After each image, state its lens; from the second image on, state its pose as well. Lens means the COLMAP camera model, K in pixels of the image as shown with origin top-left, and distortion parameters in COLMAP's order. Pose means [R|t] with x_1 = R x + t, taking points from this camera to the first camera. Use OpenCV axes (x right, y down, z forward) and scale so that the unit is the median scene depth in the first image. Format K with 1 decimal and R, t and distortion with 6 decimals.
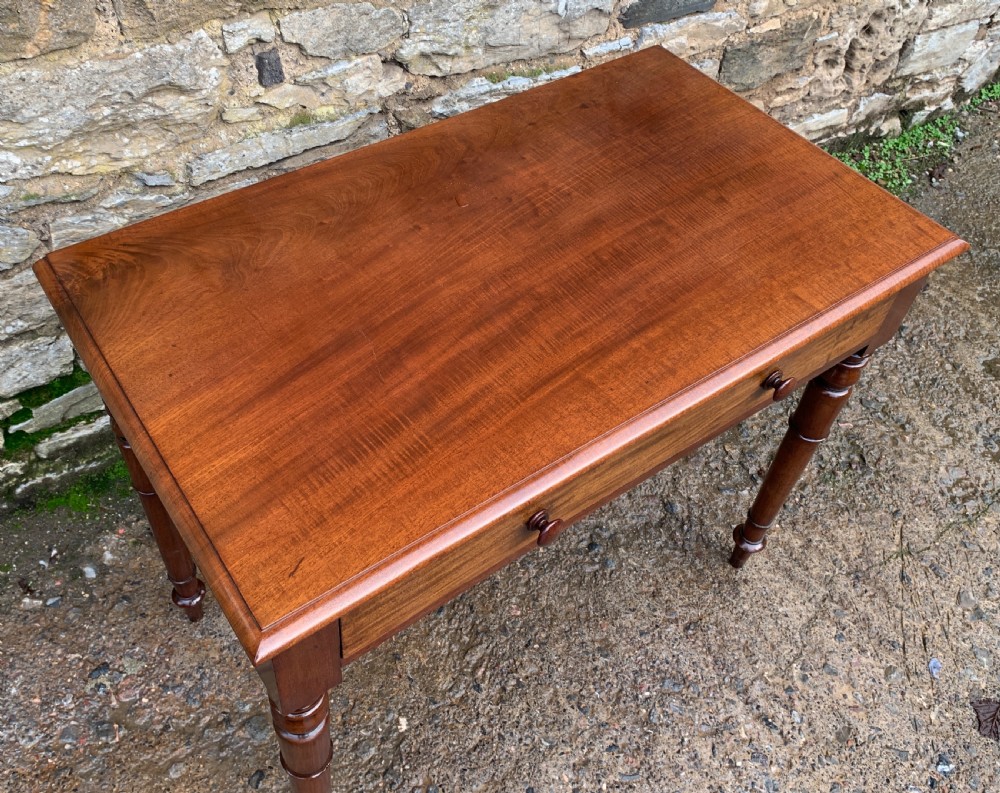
lens RADIAL K [[912.6, 0, 452.2], [0, 912.6, 351.0], [0, 0, 1]] dist [0.014539, 0.000000]
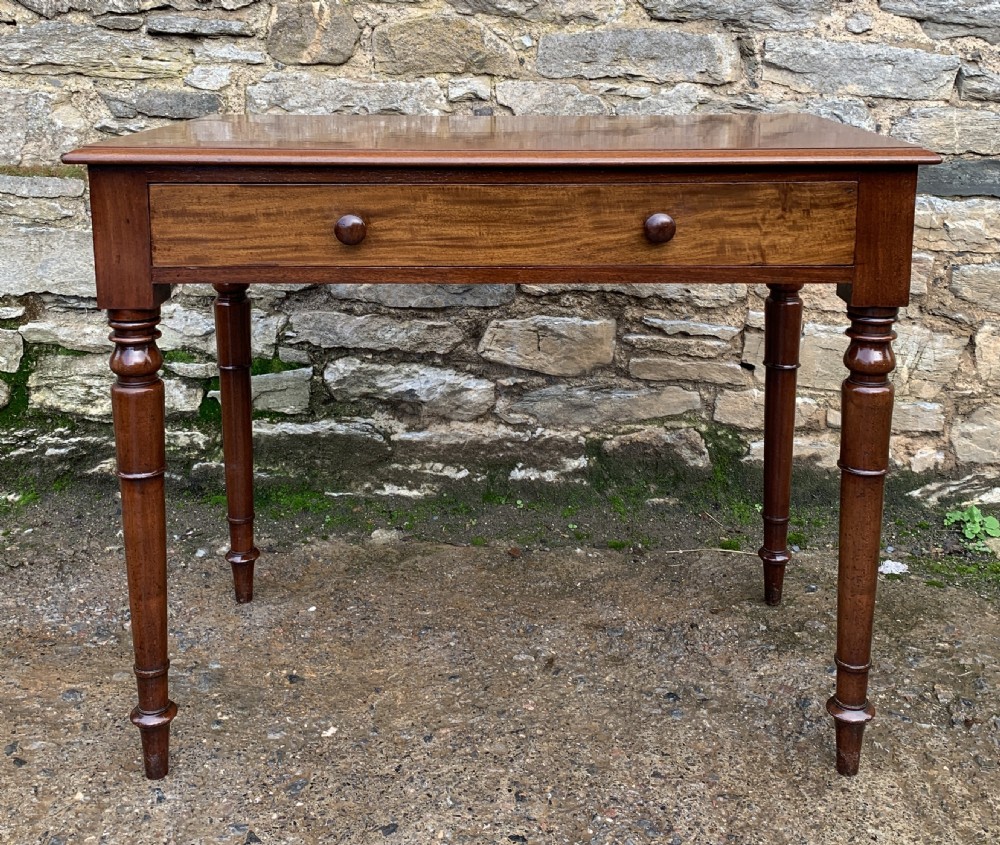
lens RADIAL K [[1148.2, 0, 527.6], [0, 1148.2, 269.9], [0, 0, 1]] dist [0.021010, 0.000000]
pose [[0.823417, 0.065152, -0.563684, 0.652512], [-0.386602, 0.791566, -0.473247, 0.493402], [0.415360, 0.607601, 0.676977, 0.098536]]
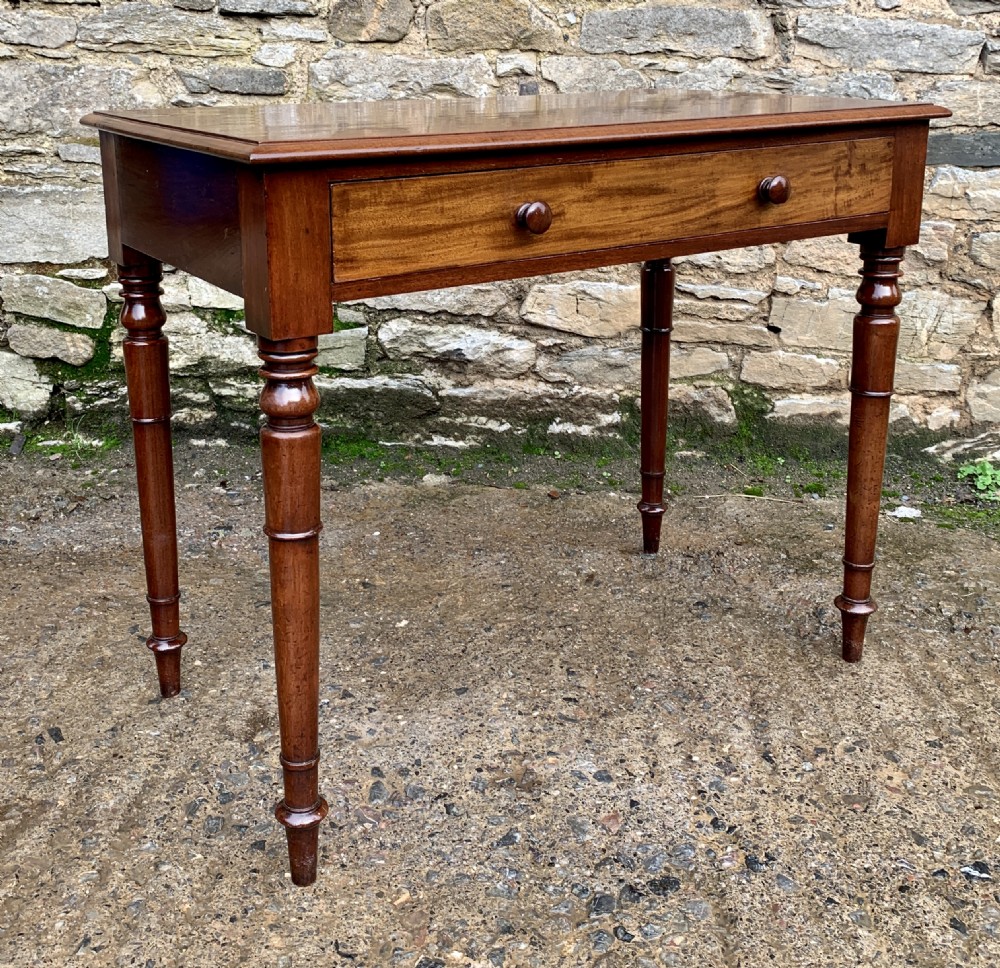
lens RADIAL K [[1208.3, 0, 474.7], [0, 1208.3, 357.1], [0, 0, 1]] dist [0.019711, 0.000000]
pose [[0.793975, 0.107338, -0.598400, 0.728848], [-0.414168, 0.816047, -0.403152, 0.648320], [0.445049, 0.567931, 0.692377, -0.013062]]
